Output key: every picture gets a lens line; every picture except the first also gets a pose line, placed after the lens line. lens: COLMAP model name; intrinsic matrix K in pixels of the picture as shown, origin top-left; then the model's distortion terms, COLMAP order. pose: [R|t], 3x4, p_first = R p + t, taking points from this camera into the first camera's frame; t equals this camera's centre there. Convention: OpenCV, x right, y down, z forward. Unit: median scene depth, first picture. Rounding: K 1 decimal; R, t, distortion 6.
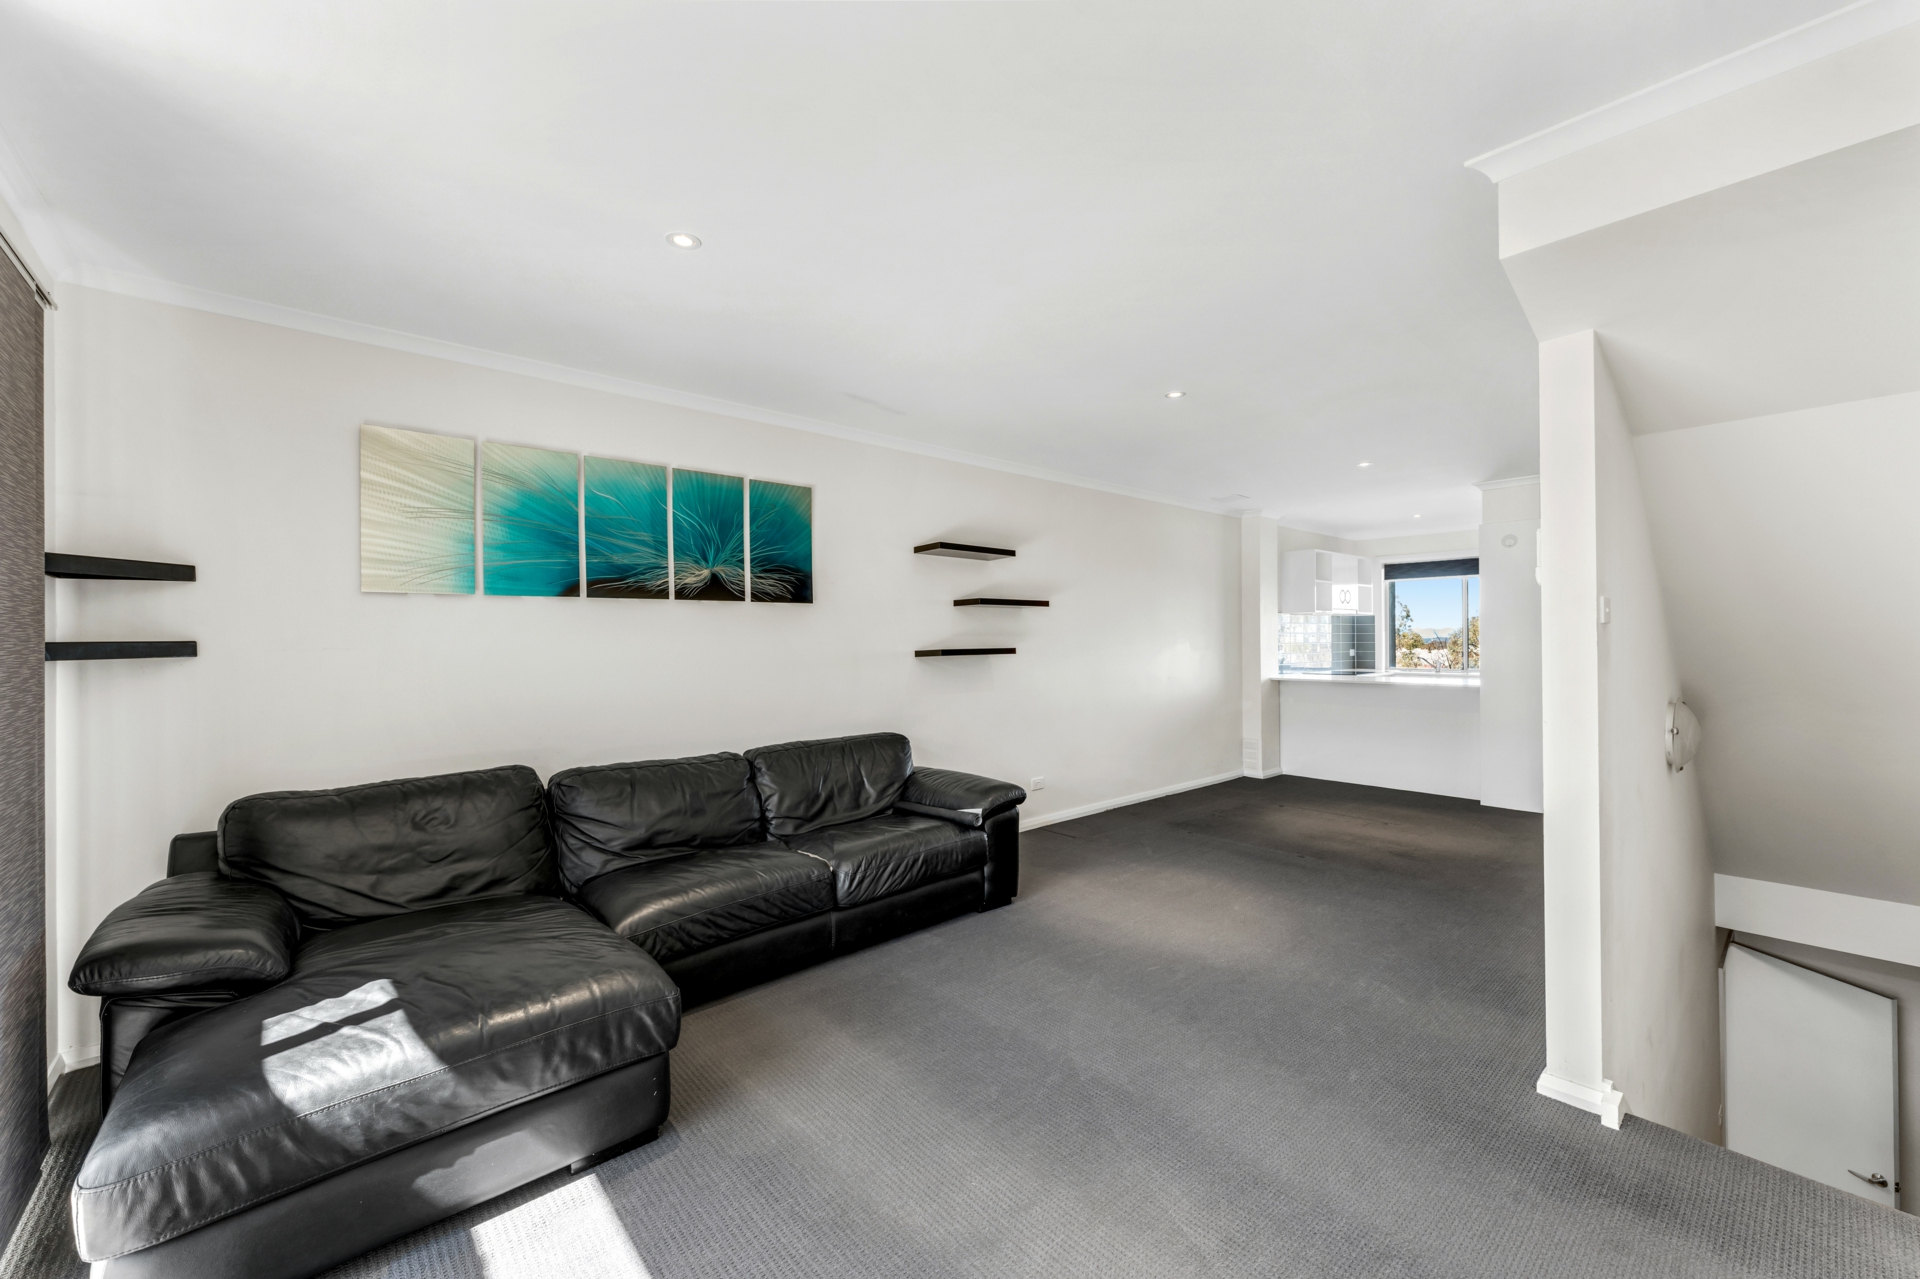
lens RADIAL K [[756.0, 0, 960.0], [0, 756.0, 639.5], [0, 0, 1]] dist [0.001598, -0.000093]
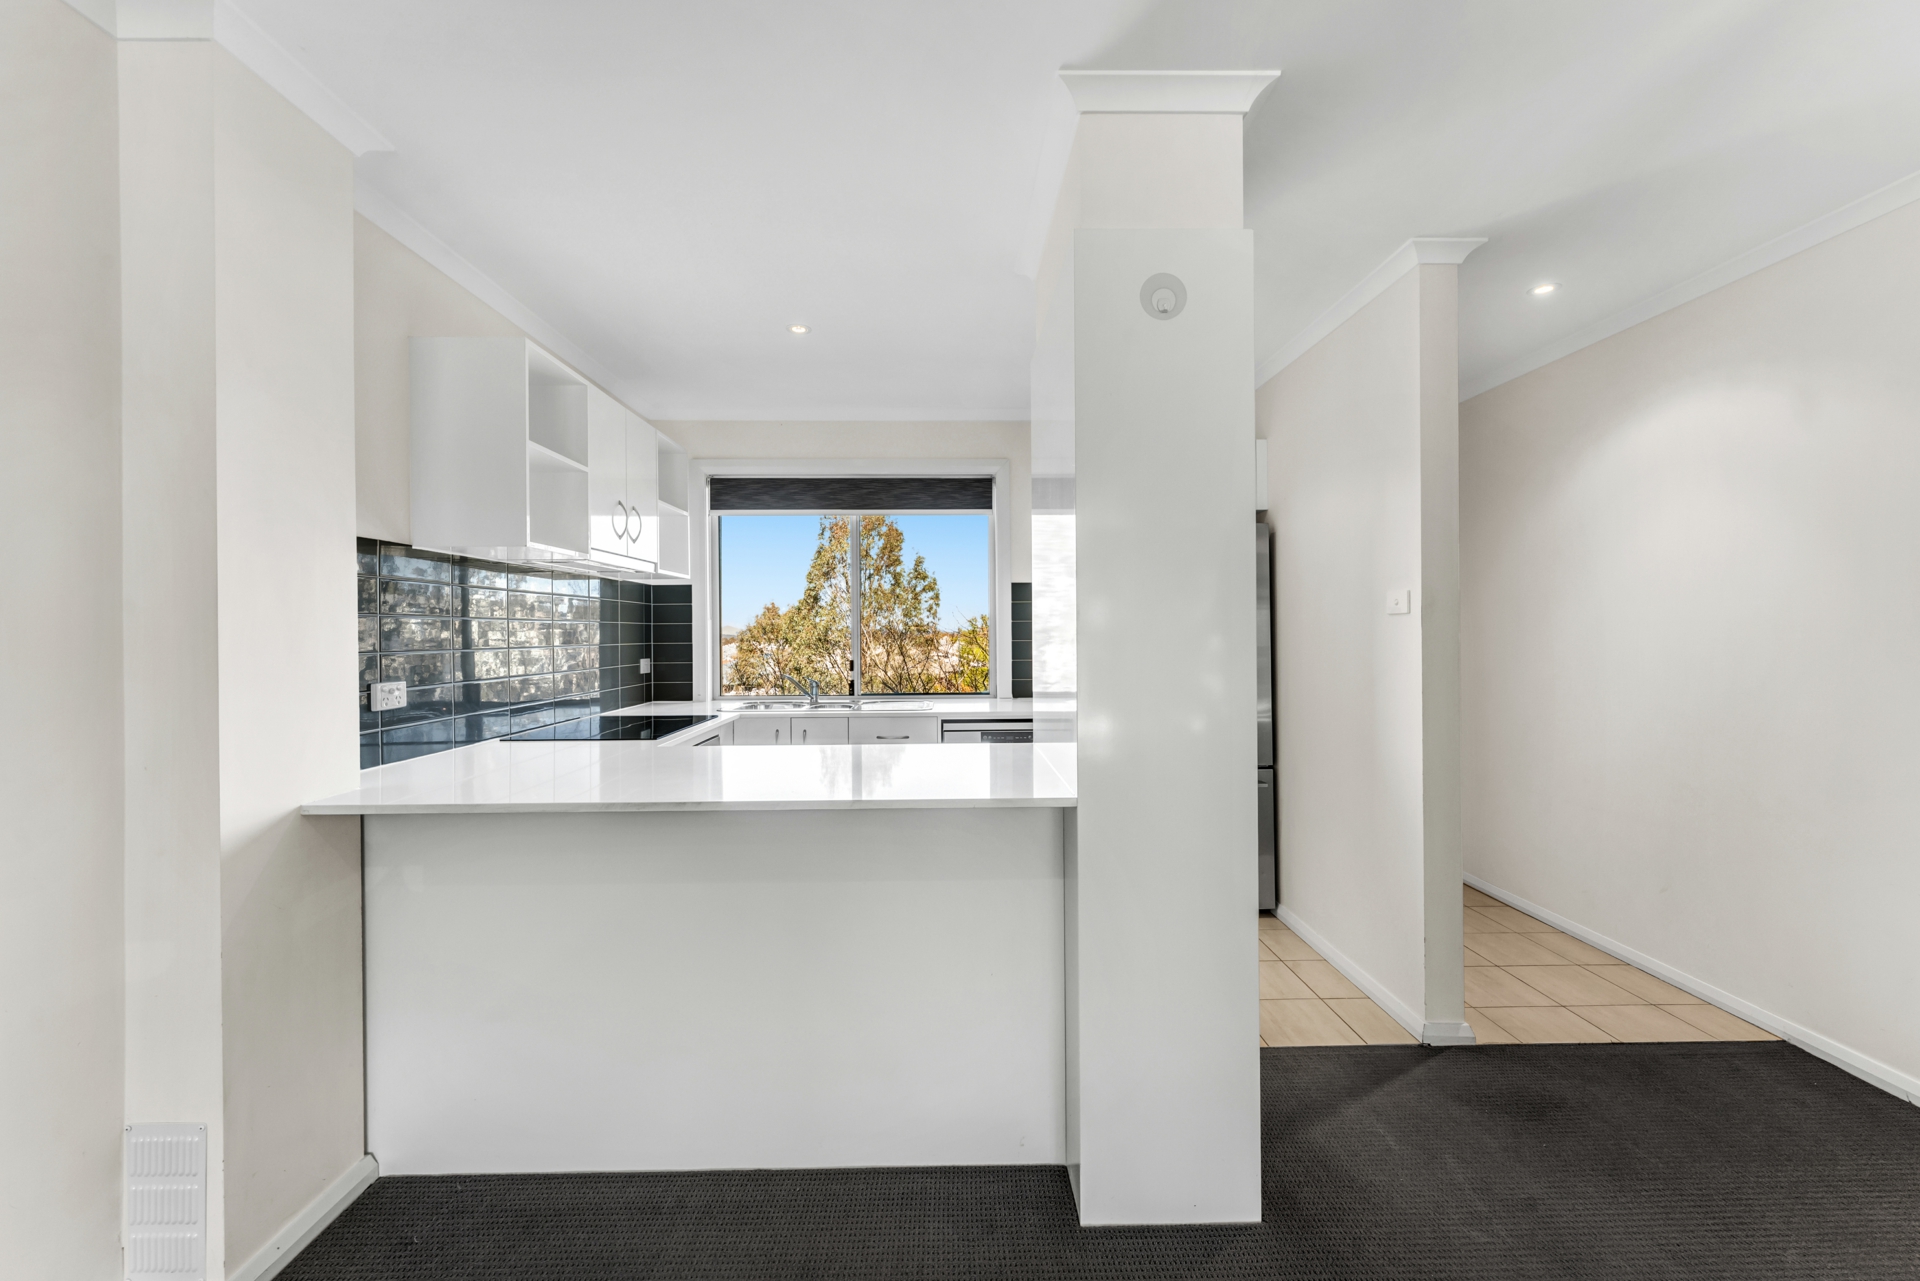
lens RADIAL K [[756.0, 0, 960.0], [0, 756.0, 640.5], [0, 0, 1]] dist [0.001598, -0.000093]
pose [[0.646166, -0.005352, 0.763178, 0.302878], [0.001468, 0.999982, 0.005769, 0.000218], [-0.763195, -0.002607, 0.646162, 0.579261]]
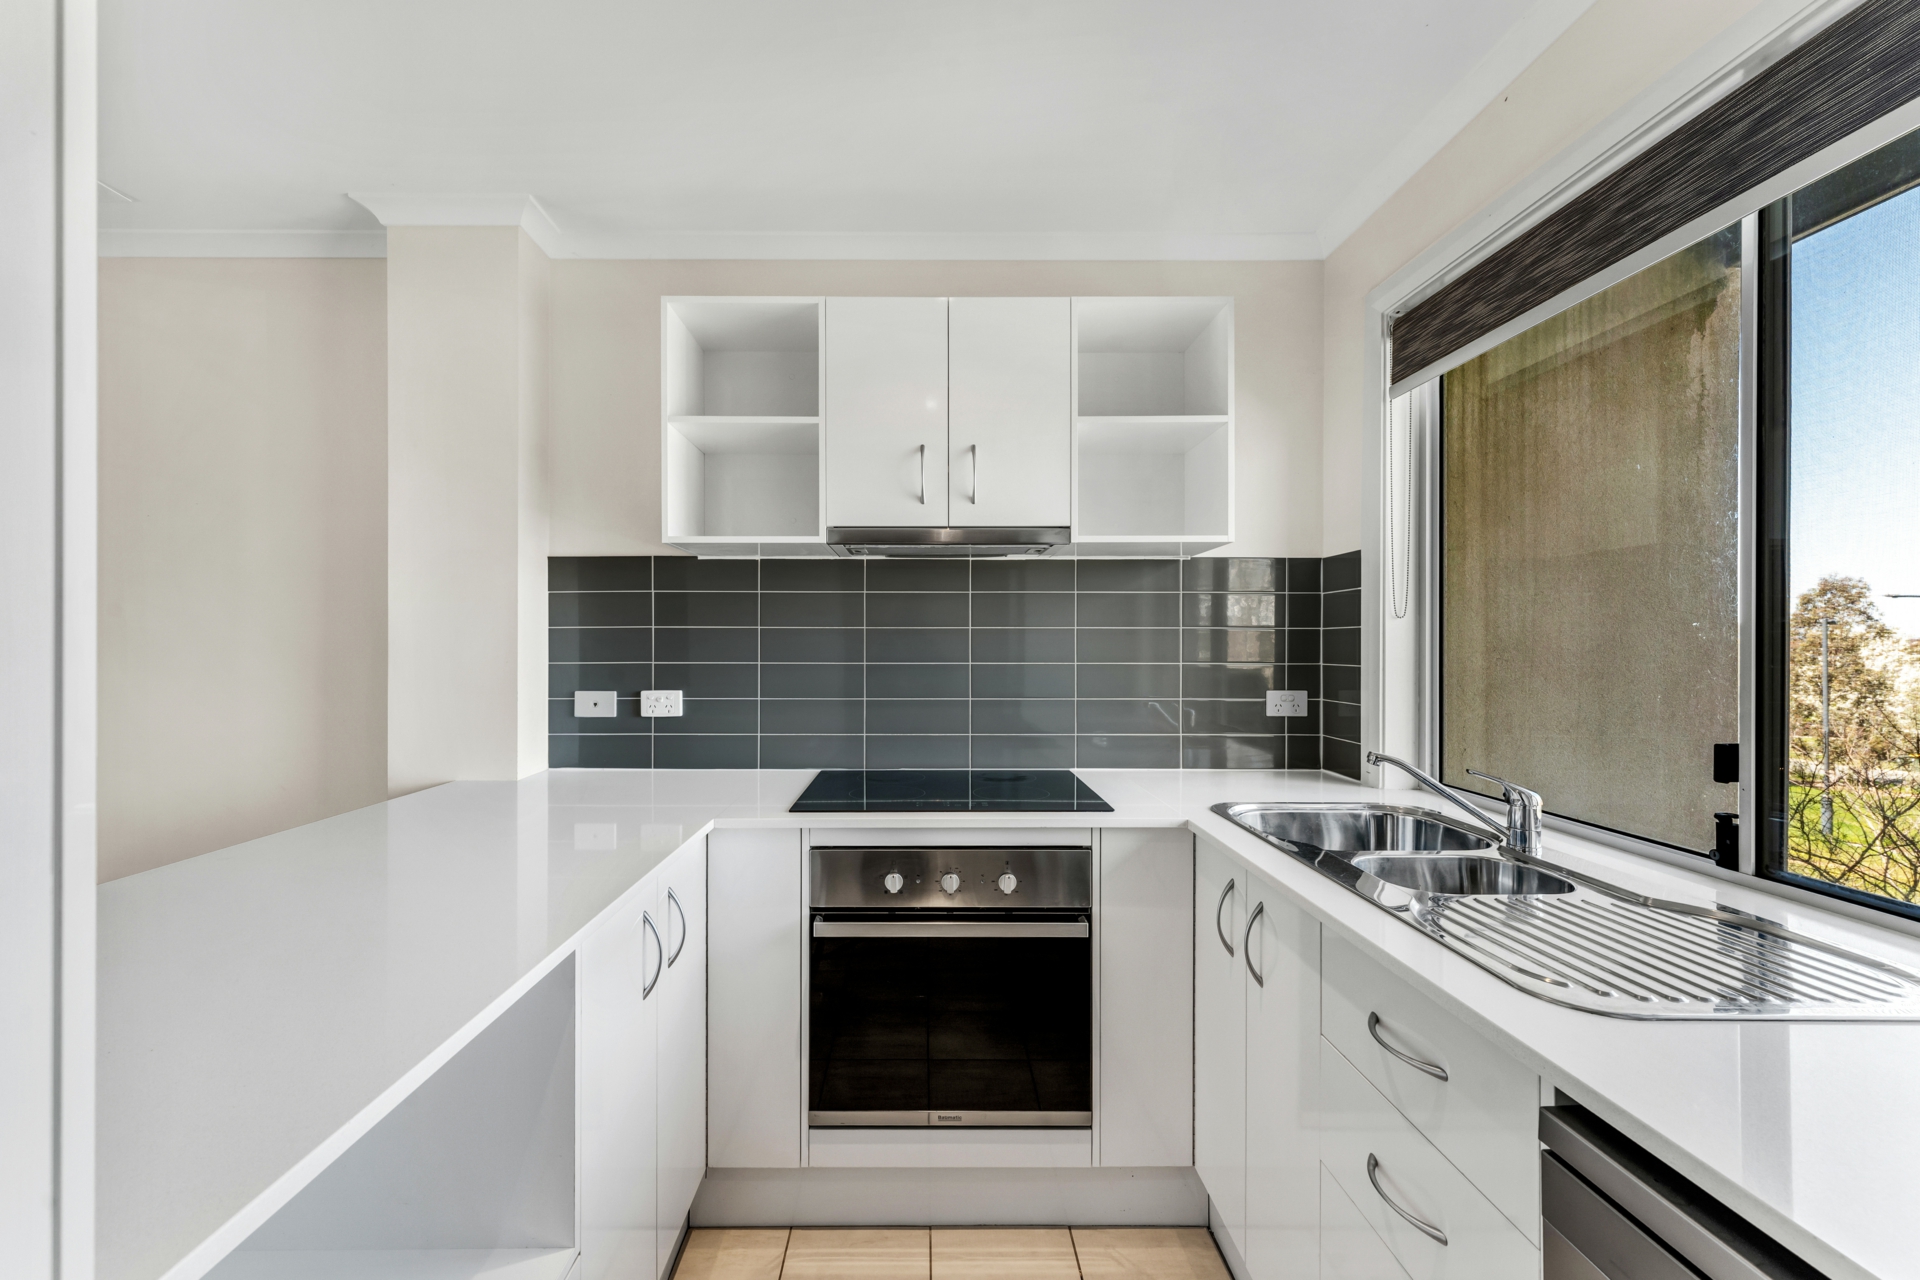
lens RADIAL K [[756.0, 0, 960.0], [0, 756.0, 640.0], [0, 0, 1]] dist [0.001598, -0.000093]
pose [[0.758301, 0.002029, -0.651902, 0.605565], [-0.007503, 0.999956, -0.005616, -0.001404], [0.651862, 0.009150, 0.758283, 0.747467]]
